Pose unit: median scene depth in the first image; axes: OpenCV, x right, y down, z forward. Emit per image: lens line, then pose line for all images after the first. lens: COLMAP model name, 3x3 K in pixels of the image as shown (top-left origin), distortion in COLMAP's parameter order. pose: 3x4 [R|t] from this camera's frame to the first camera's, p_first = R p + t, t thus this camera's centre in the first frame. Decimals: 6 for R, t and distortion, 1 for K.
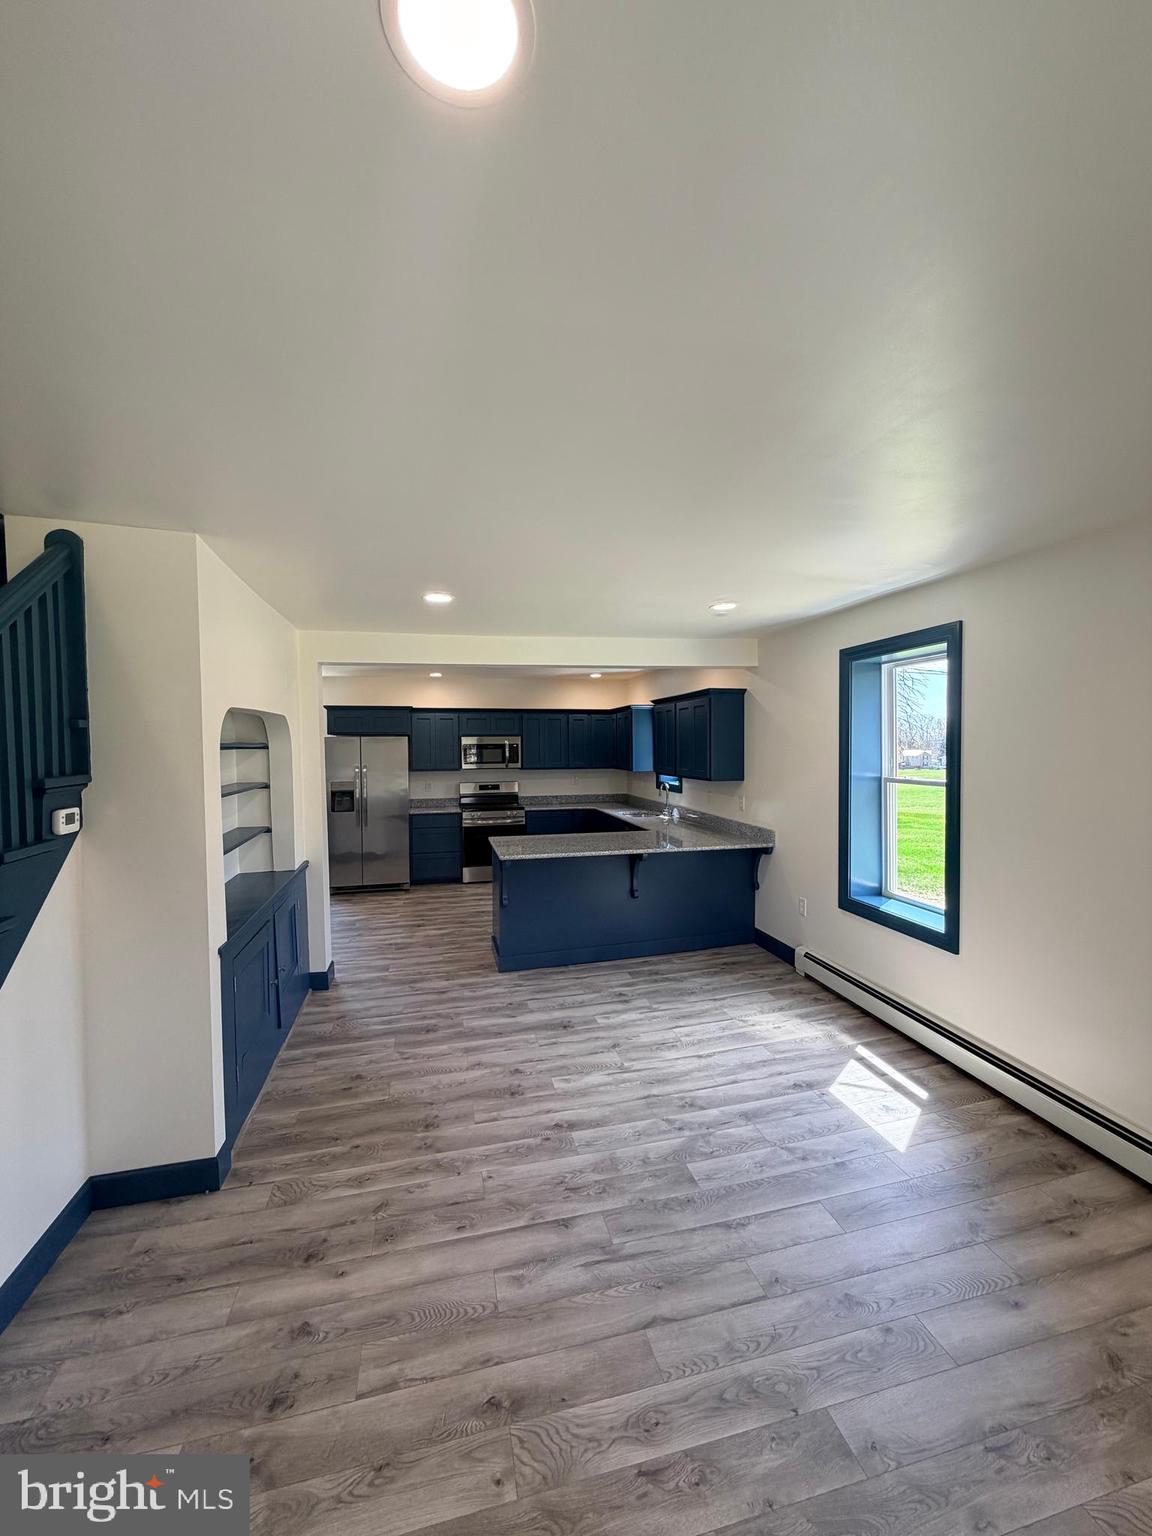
lens RADIAL K [[611.2, 0, 571.9], [0, 611.2, 762.7], [0, 0, 1]] dist [0.001301, -0.000482]
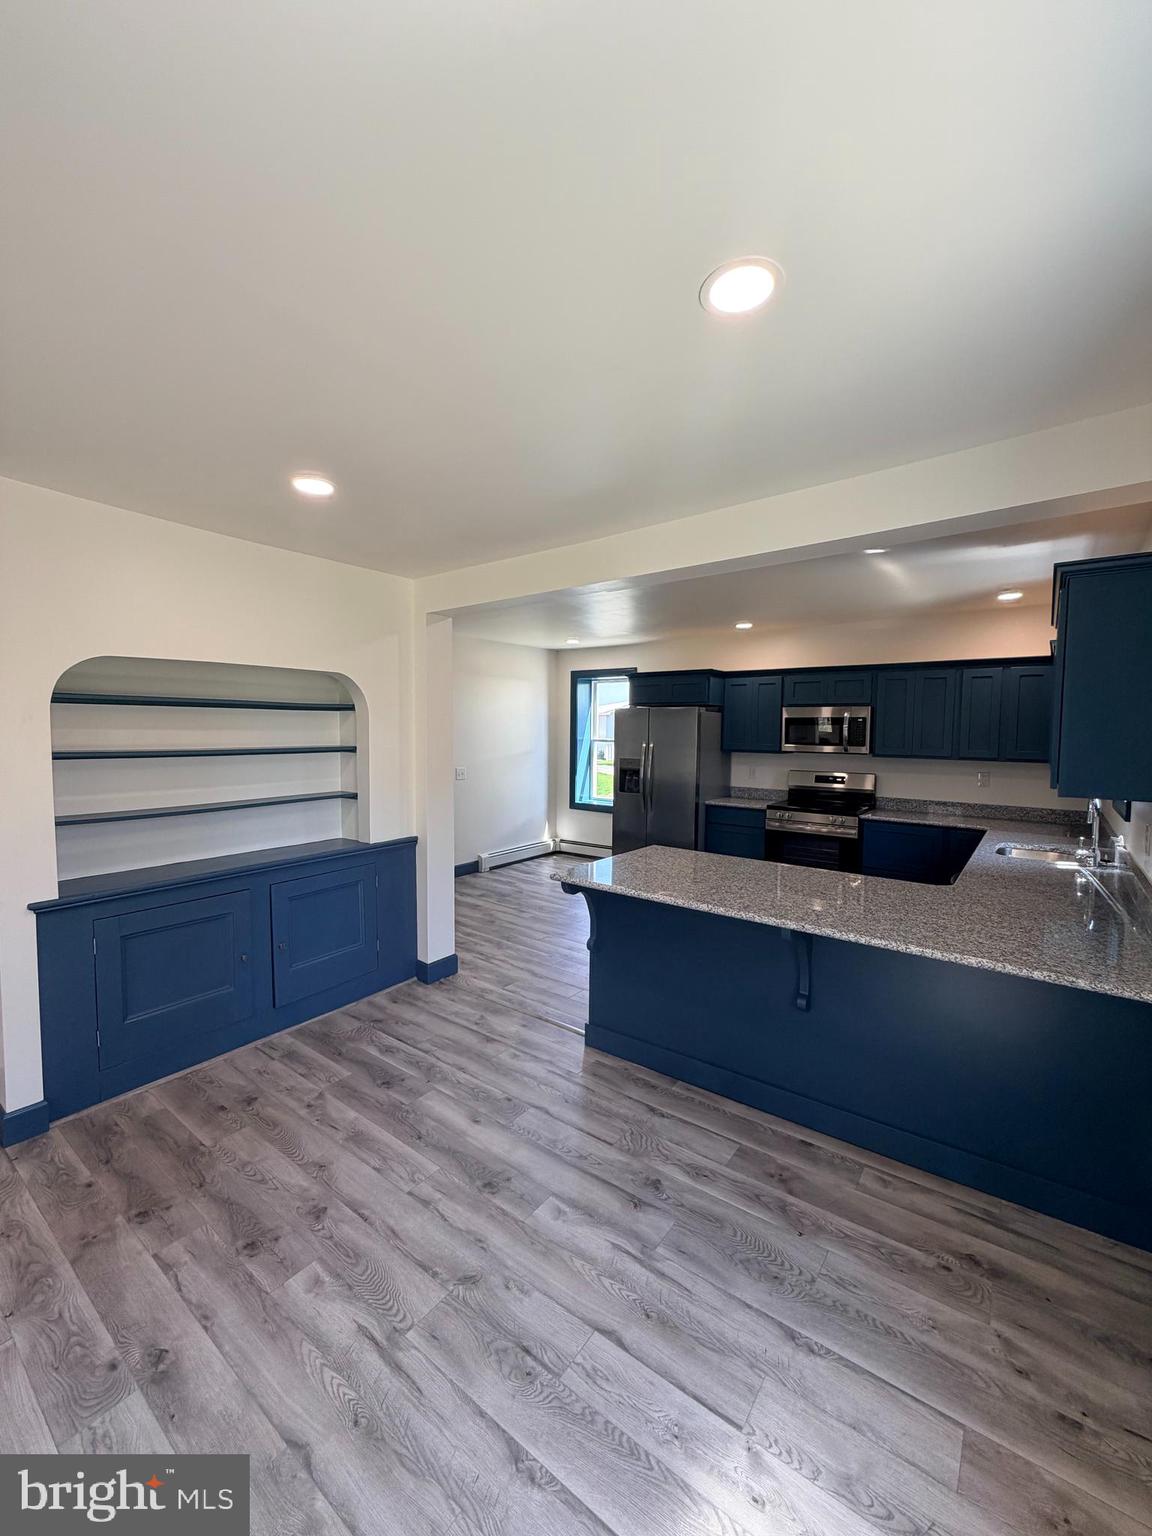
lens RADIAL K [[611.2, 0, 576.3], [0, 611.2, 763.1], [0, 0, 1]] dist [0.001301, -0.000482]
pose [[0.640154, 0.058084, -0.766047, 0.602888], [-0.038544, 0.998310, 0.043485, 0.005390], [0.767279, 0.001689, 0.641312, 0.898415]]
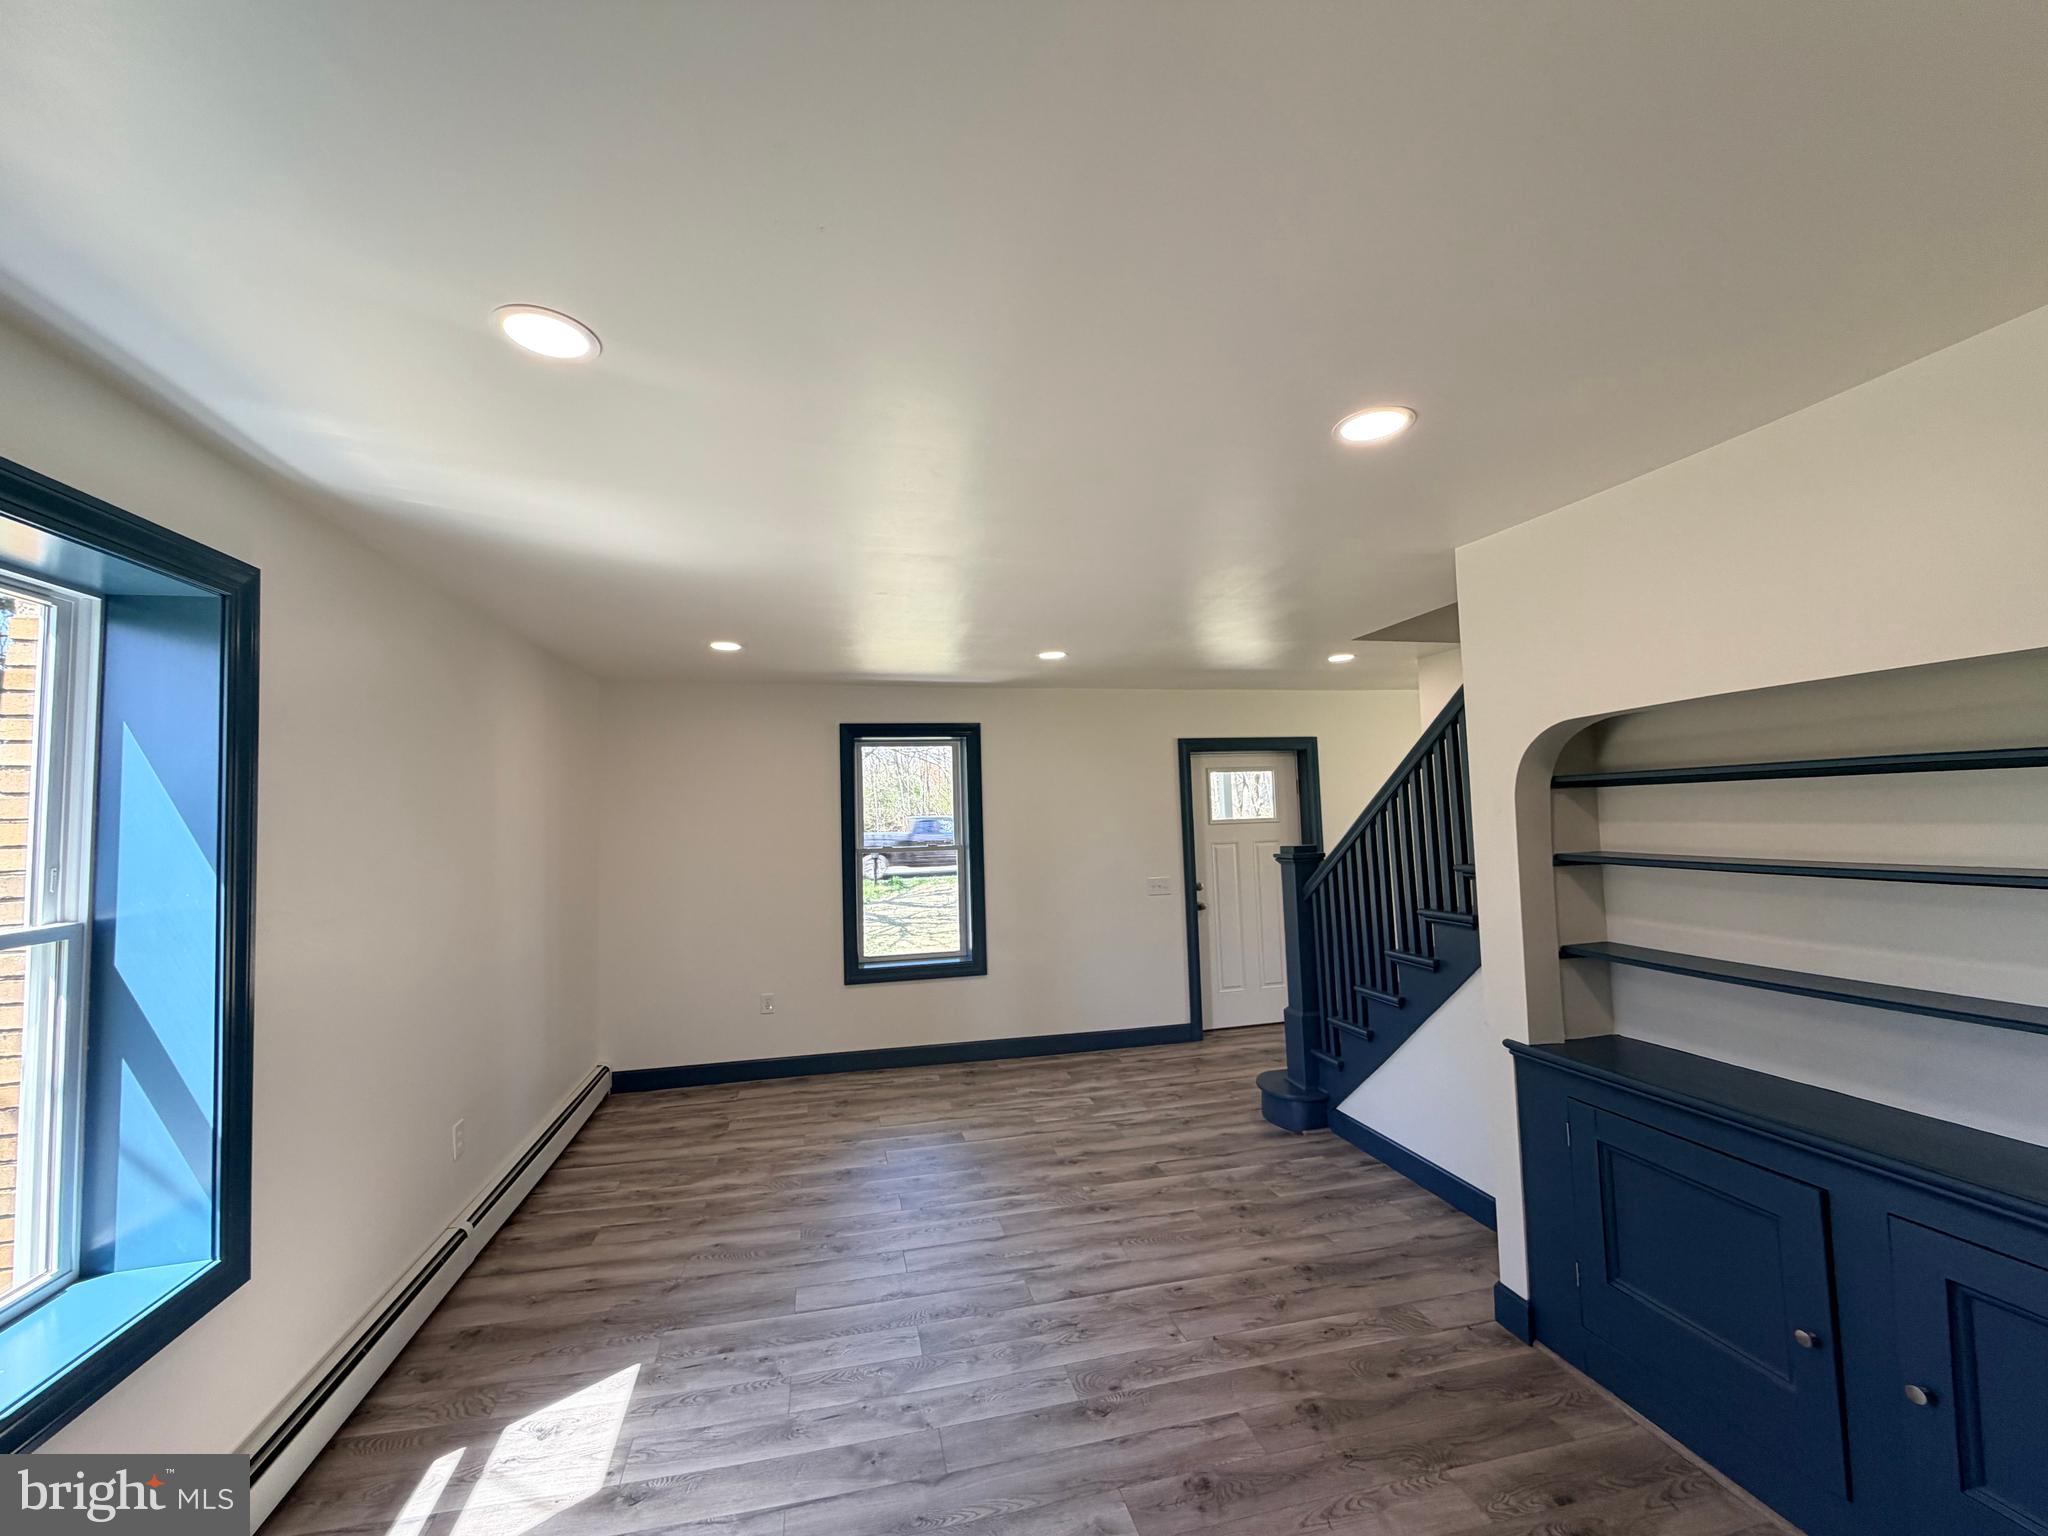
lens RADIAL K [[815.0, 0, 1016.0], [0, 815.0, 774.5], [0, 0, 1]] dist [0.001301, -0.000482]
pose [[-0.999286, 0.037206, -0.006623, 0.043745], [0.037328, 0.999115, -0.019370, -0.035875], [0.005896, -0.019604, -0.999790, 1.769431]]
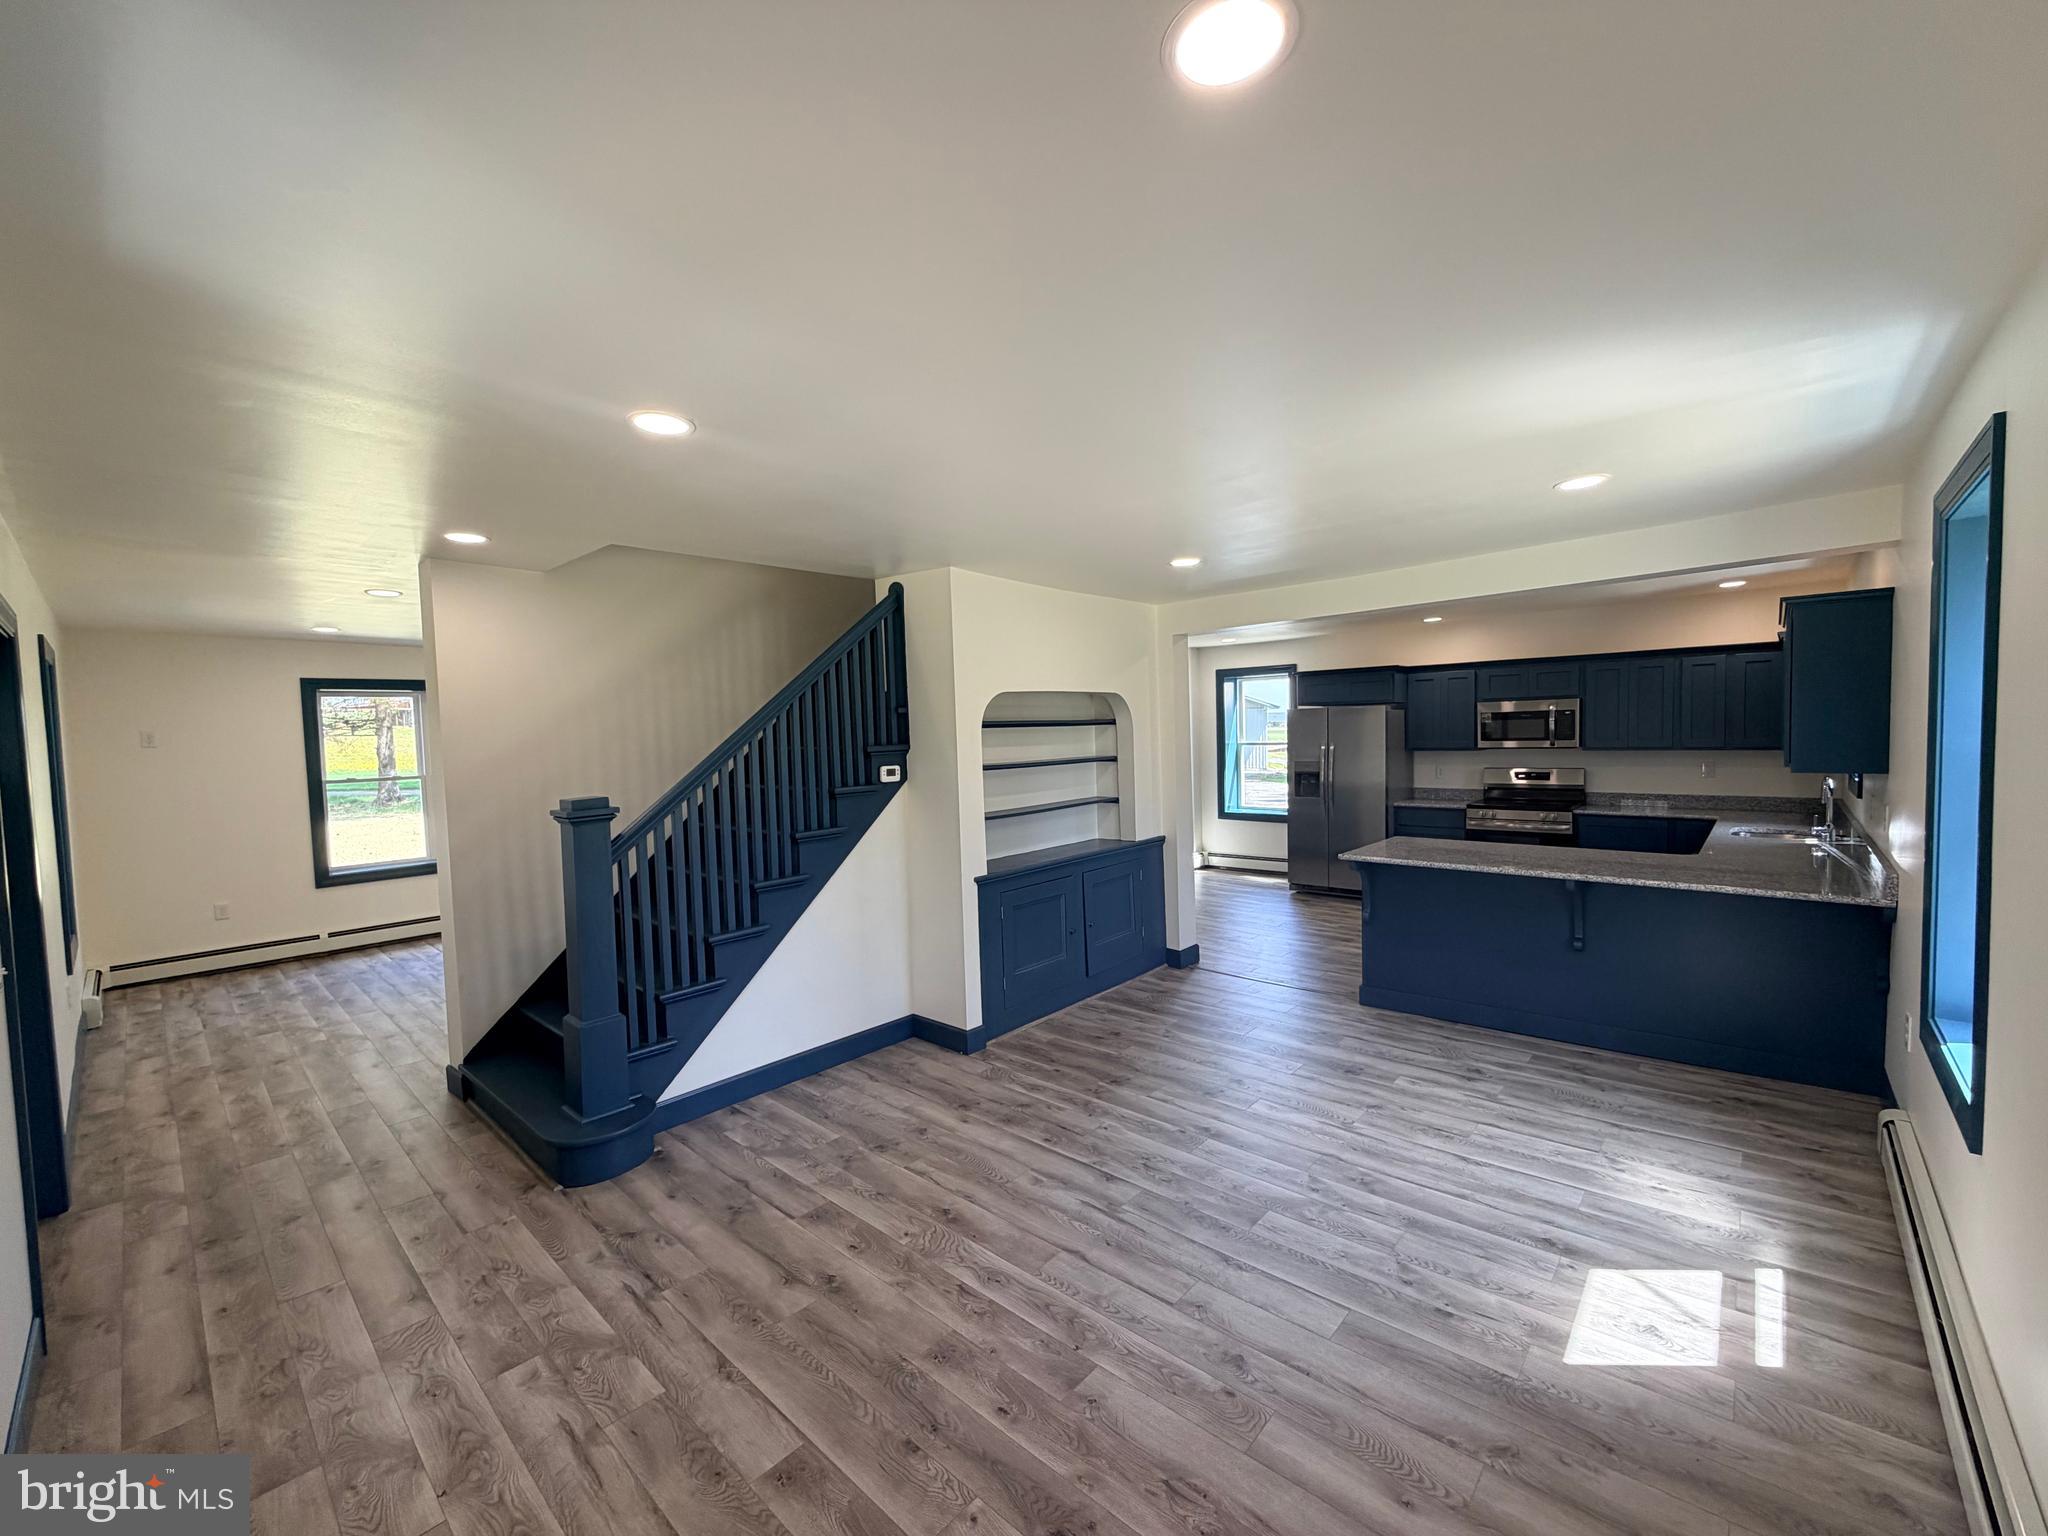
lens RADIAL K [[815.0, 0, 1016.6], [0, 815.0, 770.4], [0, 0, 1]] dist [0.001301, -0.000482]
pose [[0.566048, 0.032182, -0.823744, 0.782554], [-0.002664, 0.999304, 0.037210, 0.006702], [0.824368, -0.018868, 0.565740, 0.074373]]
